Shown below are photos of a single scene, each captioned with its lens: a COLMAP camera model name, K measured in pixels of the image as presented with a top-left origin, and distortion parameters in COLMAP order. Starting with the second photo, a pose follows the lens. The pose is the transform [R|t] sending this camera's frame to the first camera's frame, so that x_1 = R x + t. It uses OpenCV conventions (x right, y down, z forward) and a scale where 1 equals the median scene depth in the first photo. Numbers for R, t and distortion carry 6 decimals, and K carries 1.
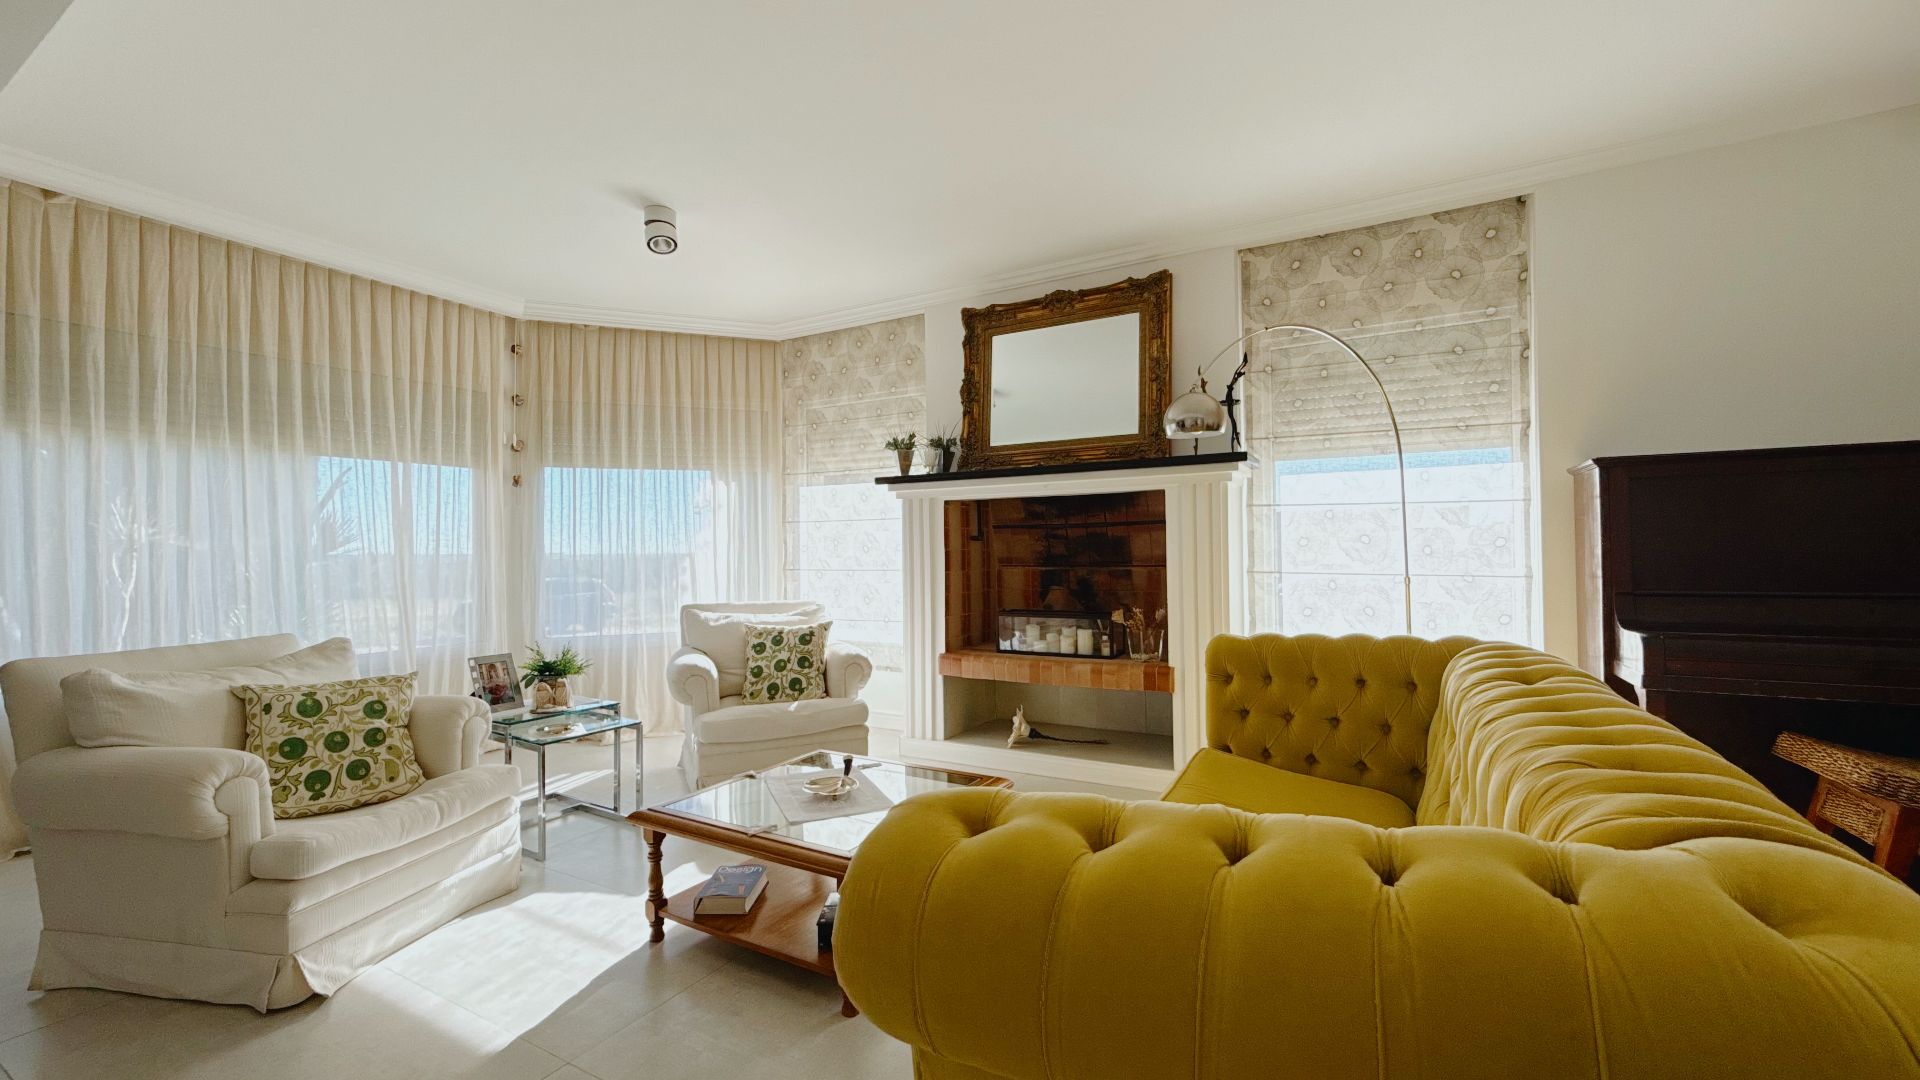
lens RADIAL K [[771.2, 0, 957.1], [0, 771.2, 545.9], [0, 0, 1]] dist [0.003445, 0.000273]
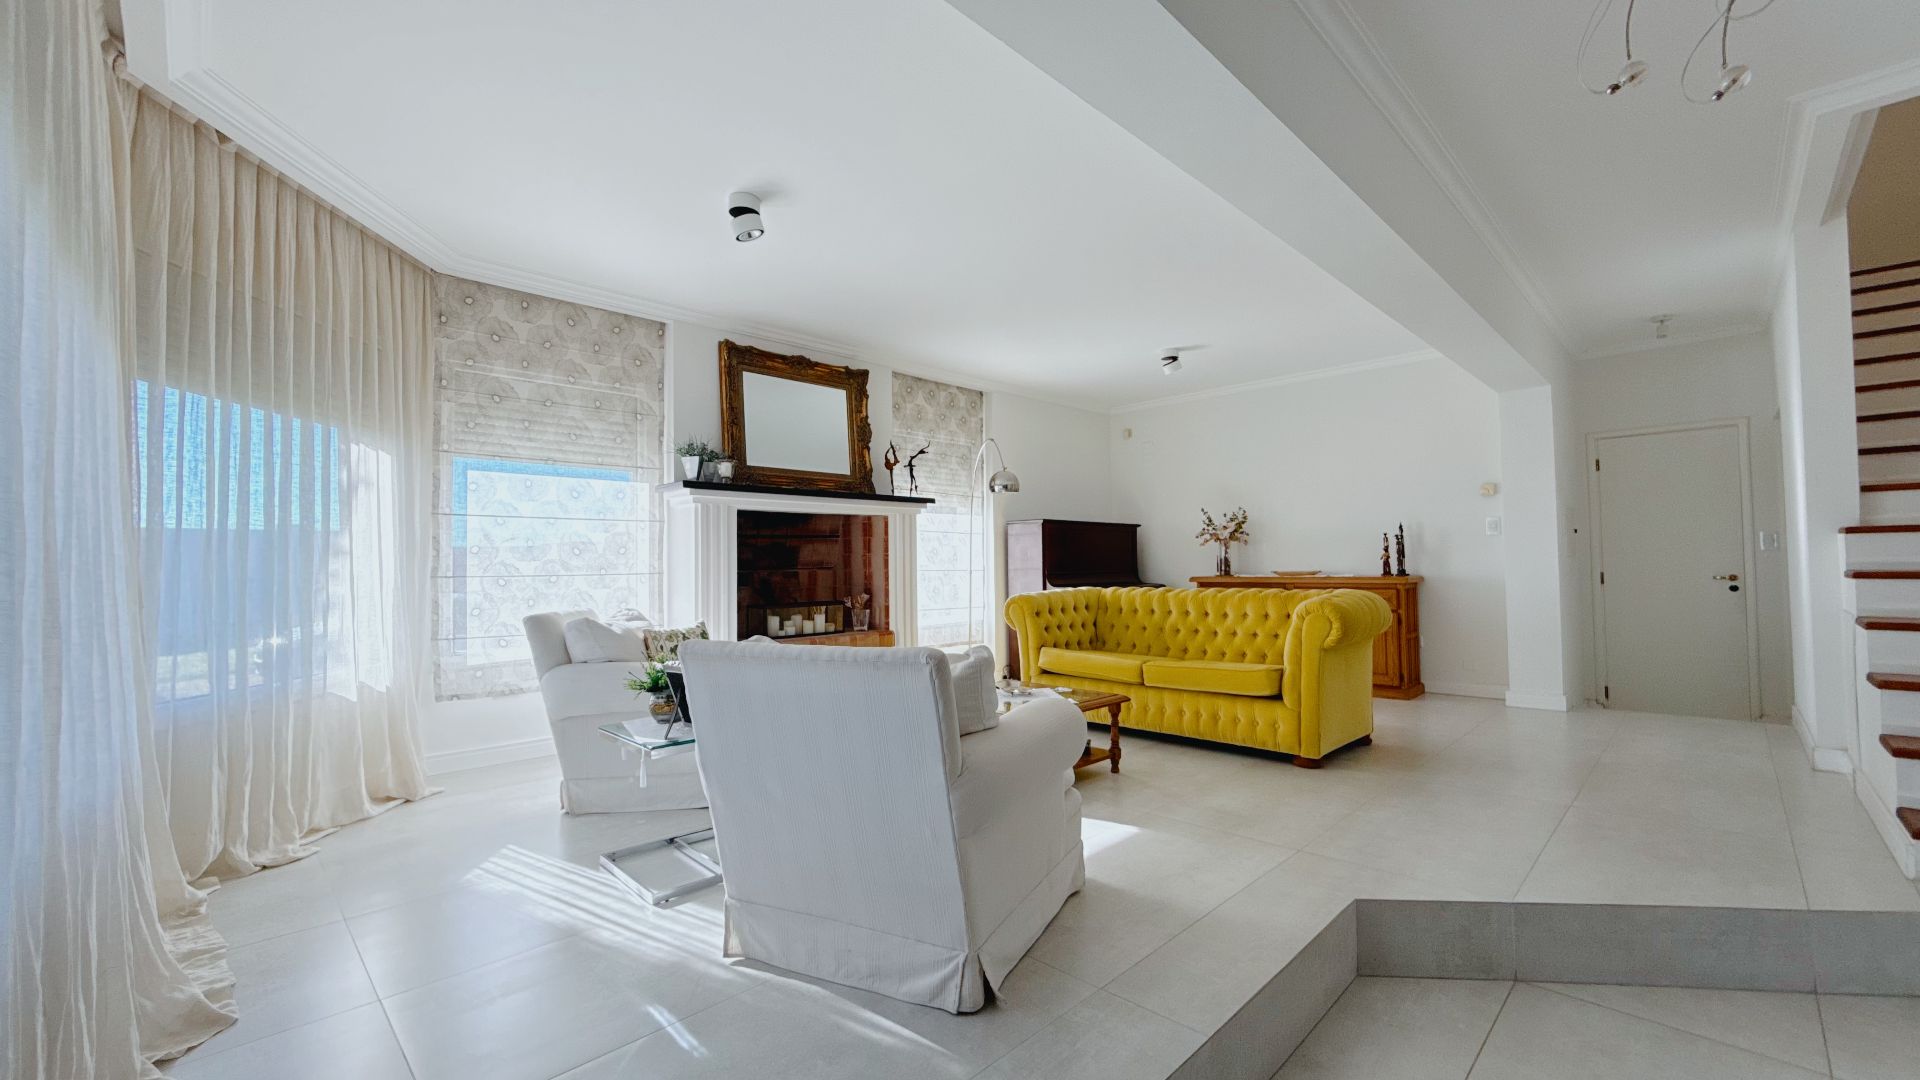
lens RADIAL K [[771.2, 0, 955.6], [0, 771.2, 546.5], [0, 0, 1]] dist [0.003445, 0.000273]
pose [[0.266970, 0.033204, 0.963133, -1.003624], [0.004958, 0.999346, -0.035827, 0.037589], [-0.963692, 0.014340, 0.266631, 0.390038]]
